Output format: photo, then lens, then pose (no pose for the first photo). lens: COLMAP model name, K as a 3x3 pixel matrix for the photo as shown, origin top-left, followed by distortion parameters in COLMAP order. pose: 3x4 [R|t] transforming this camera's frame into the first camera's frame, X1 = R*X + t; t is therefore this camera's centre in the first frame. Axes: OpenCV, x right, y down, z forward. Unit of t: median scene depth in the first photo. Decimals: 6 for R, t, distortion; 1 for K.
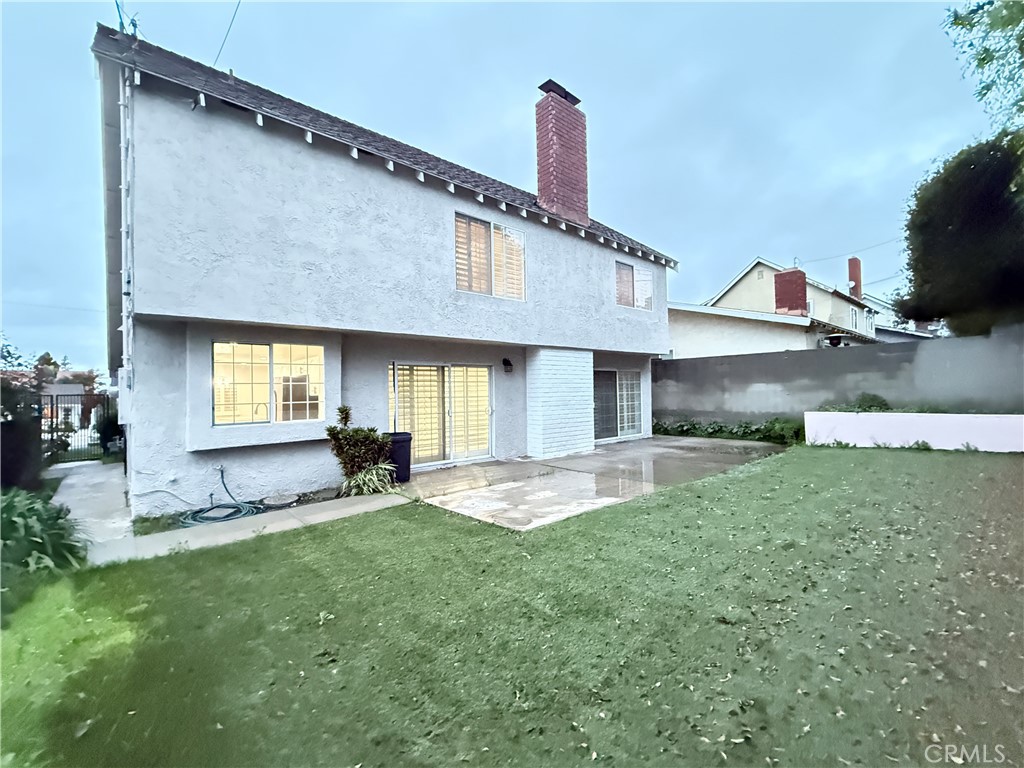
lens RADIAL K [[445.2, 0, 512.0], [0, 445.2, 384.0], [0, 0, 1]] dist [-0.000709, -0.000115]
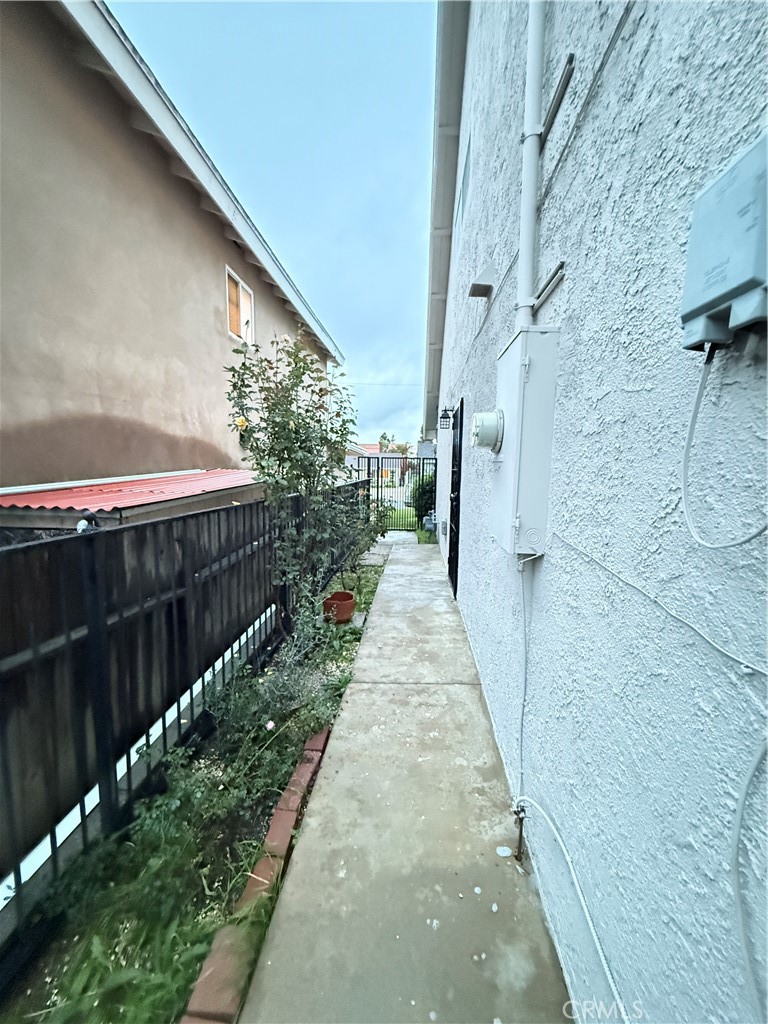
lens RADIAL K [[417.0, 0, 384.0], [0, 417.0, 512.0], [0, 0, 1]] dist [-0.001493, -0.000193]
pose [[0.690014, 0.115388, -0.714539, -0.142046], [-0.021975, 0.990095, 0.138665, 0.006375], [0.723462, -0.079979, 0.685716, 0.145863]]
